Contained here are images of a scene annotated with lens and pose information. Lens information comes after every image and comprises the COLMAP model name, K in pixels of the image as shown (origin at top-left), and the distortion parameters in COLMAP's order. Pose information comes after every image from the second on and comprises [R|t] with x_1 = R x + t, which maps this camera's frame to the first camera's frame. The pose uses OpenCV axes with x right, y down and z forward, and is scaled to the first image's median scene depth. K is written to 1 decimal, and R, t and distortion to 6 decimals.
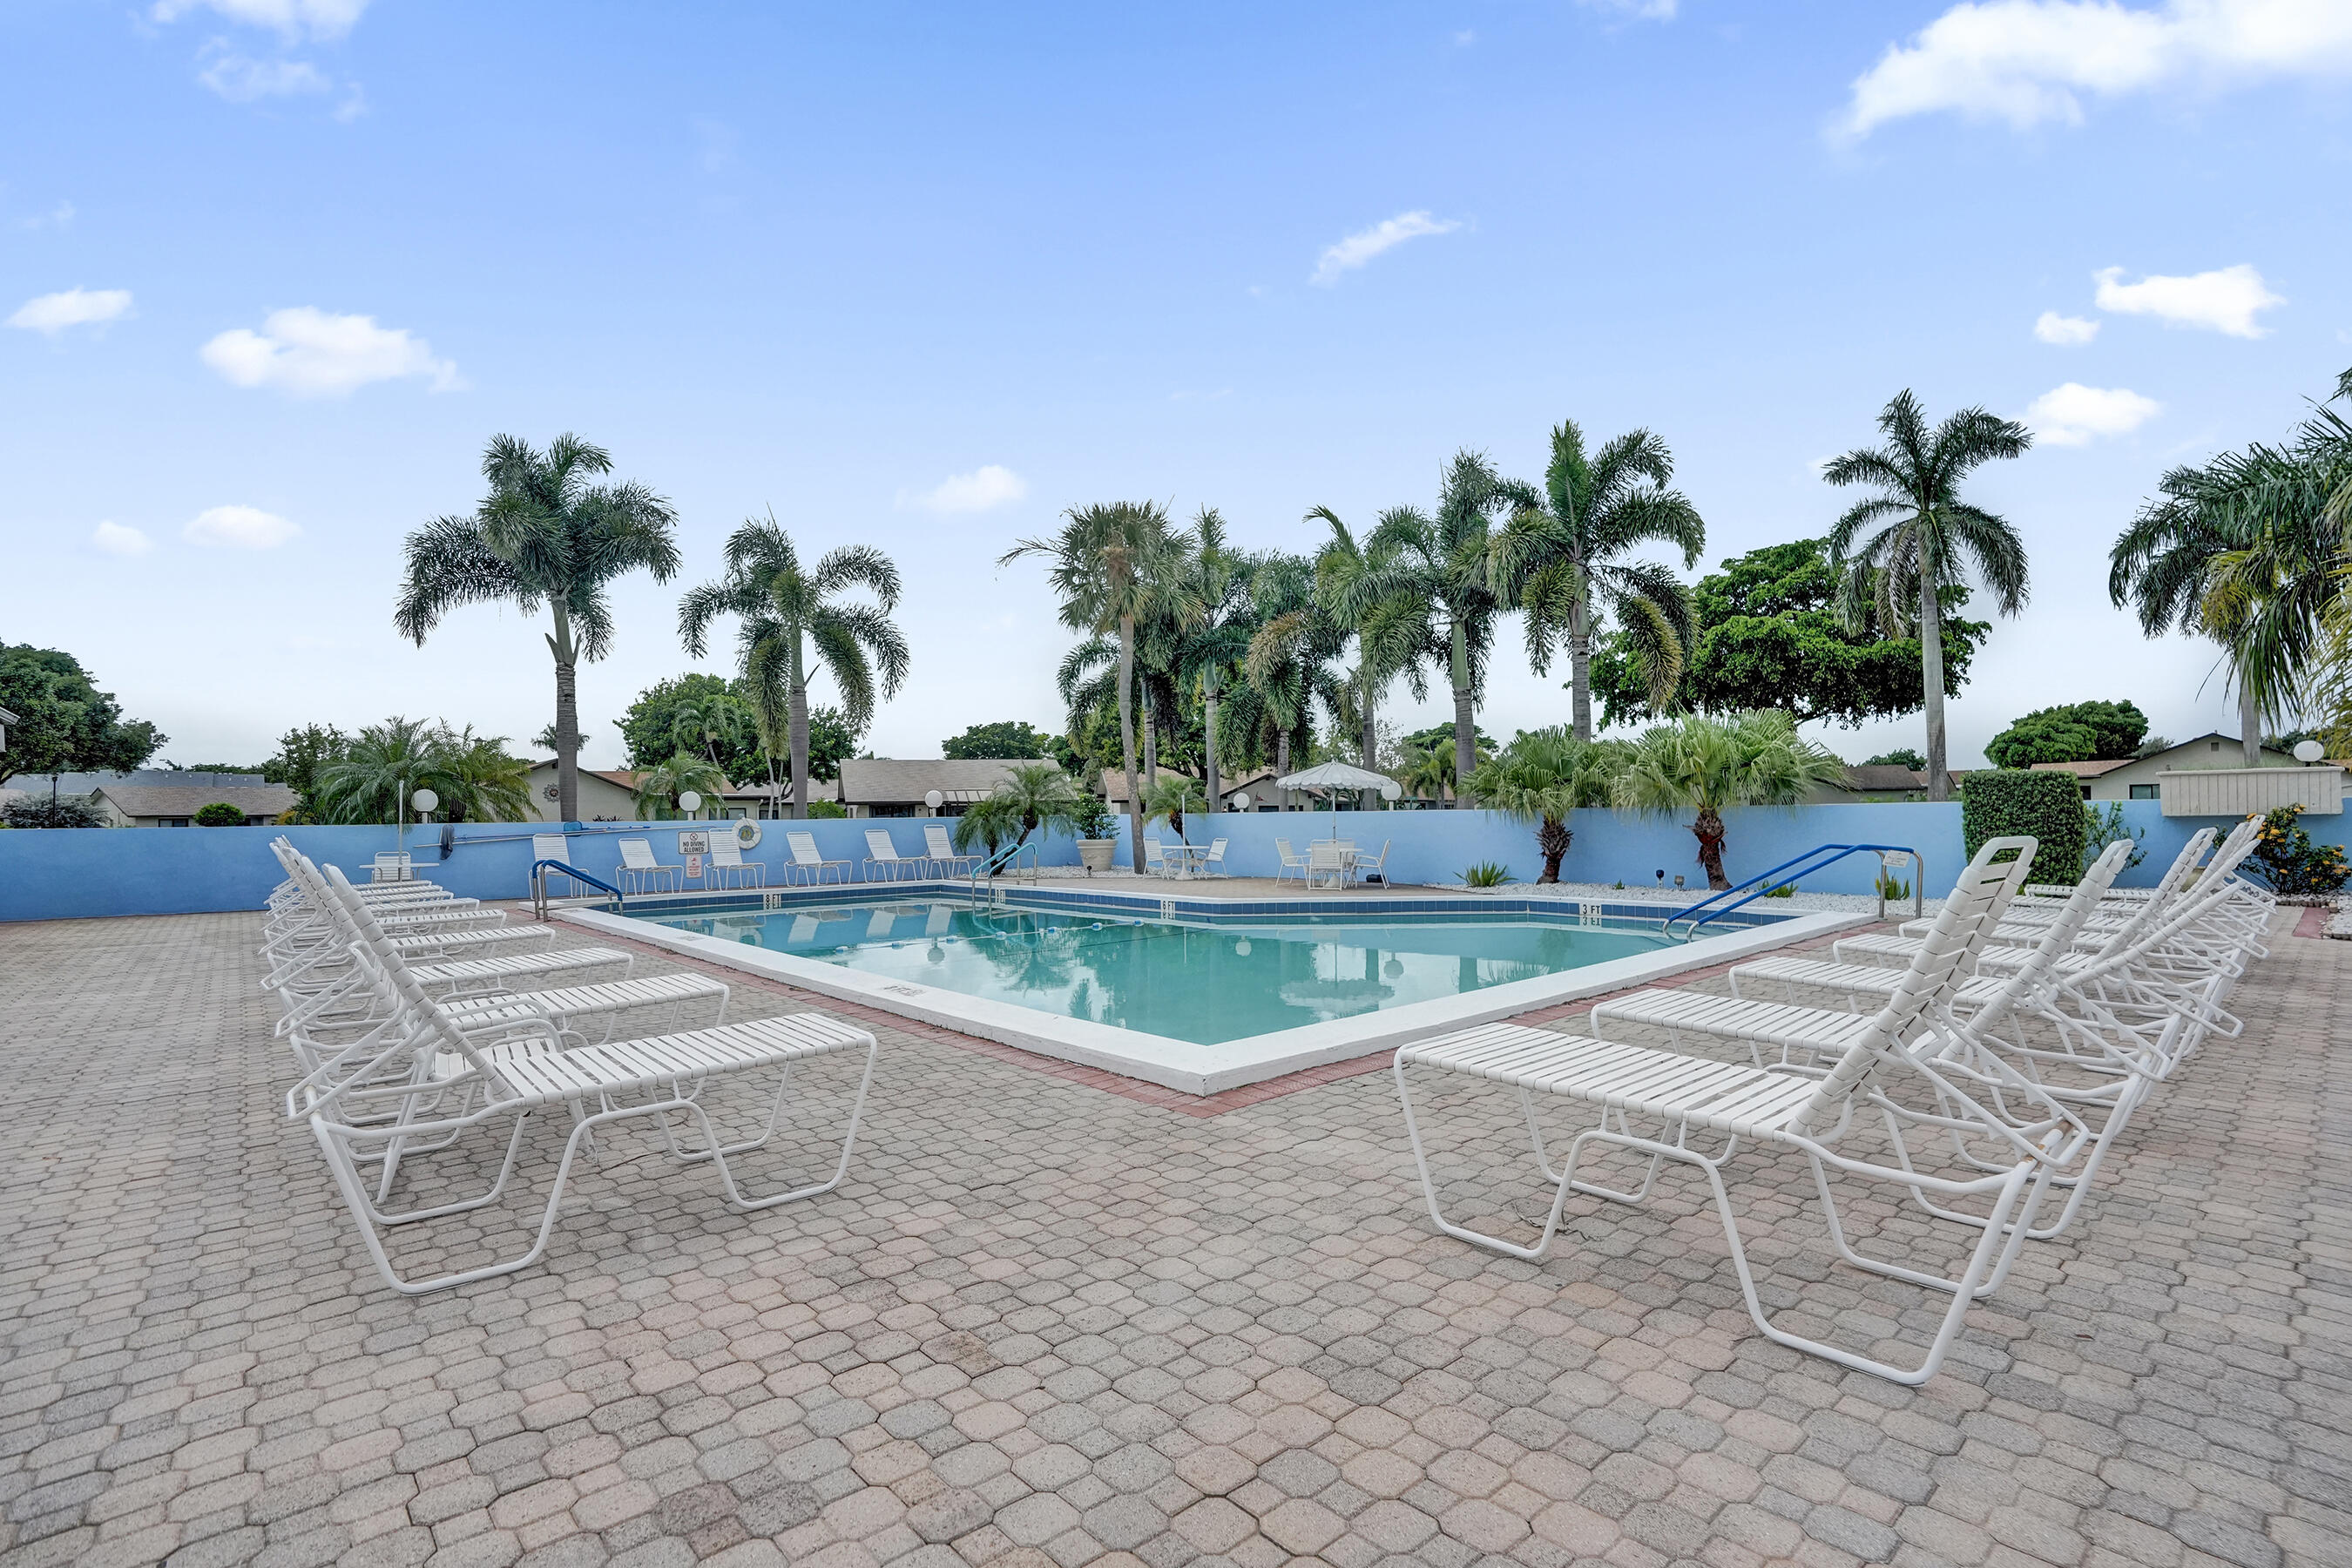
lens RADIAL K [[1096.8, 0, 1179.1], [0, 1096.8, 740.1], [0, 0, 1]] dist [-0.046069, 0.000072]
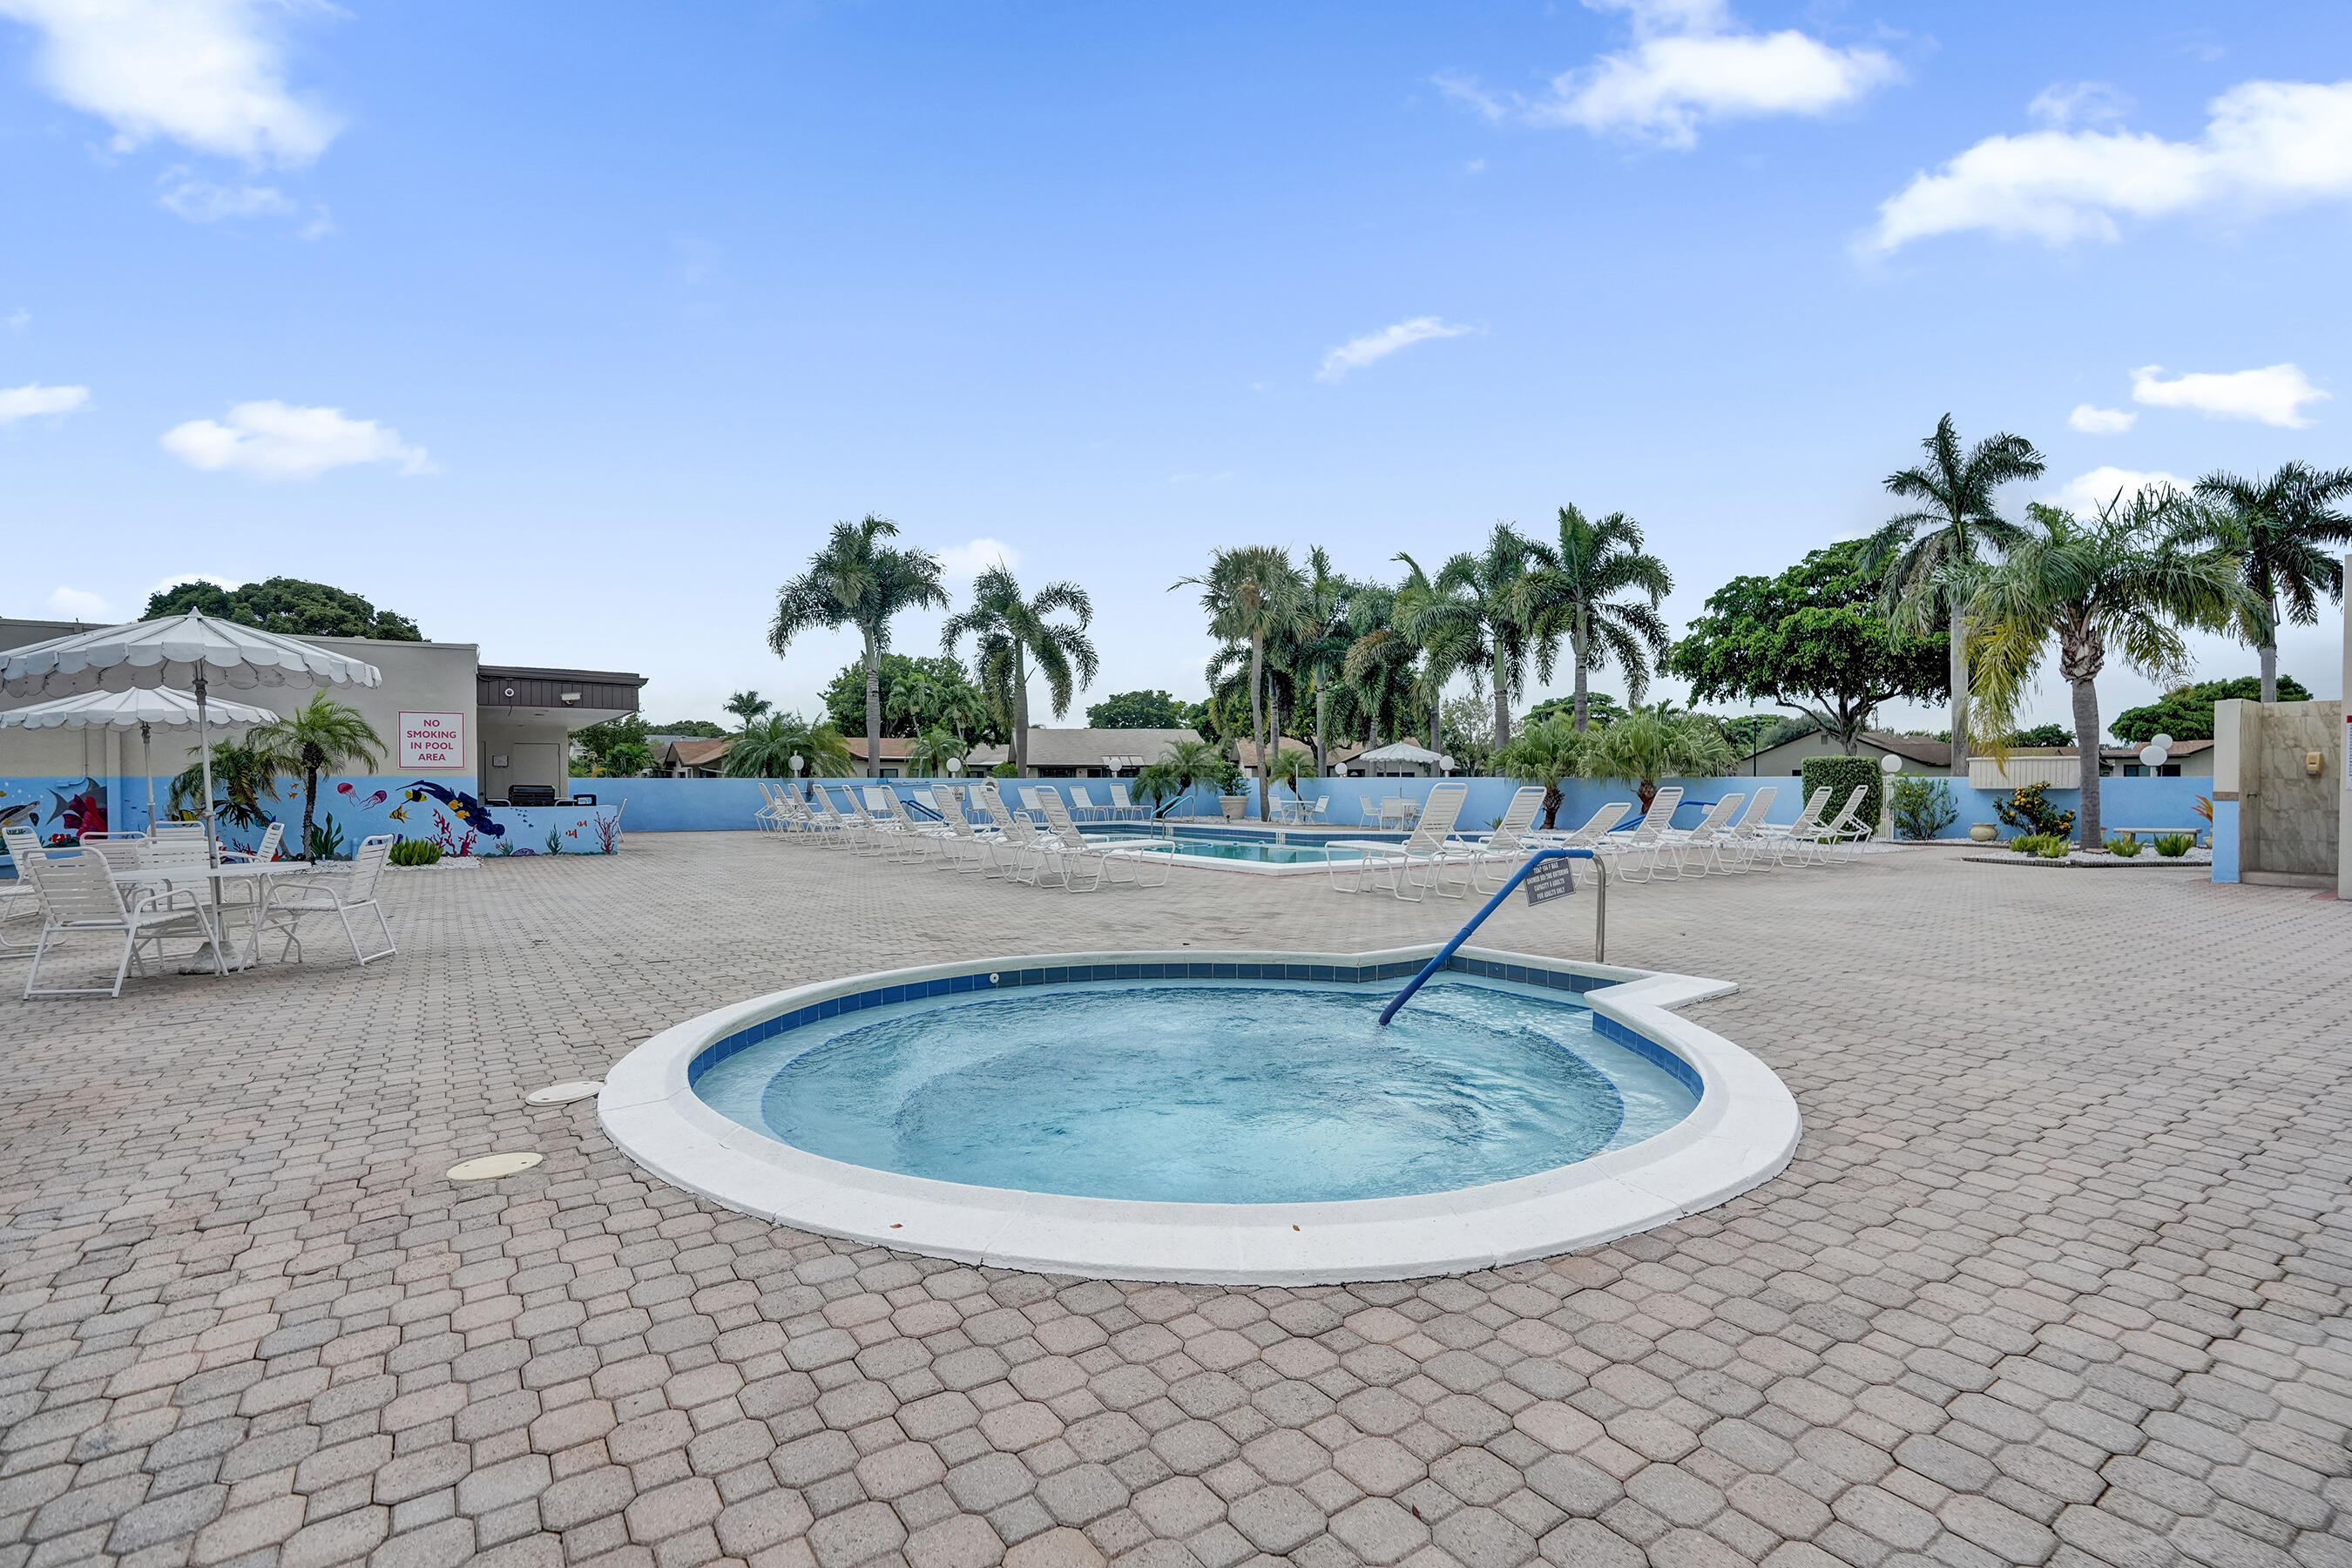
lens RADIAL K [[1039.5, 0, 1176.0], [0, 1039.5, 784.0], [0, 0, 1]] dist [-0.000098, 0.000028]
pose [[0.991965, 0.013373, -0.125807, 0.016422], [-0.004118, 0.997284, 0.073534, -0.018919], [0.126448, -0.072425, 0.989326, -0.293089]]
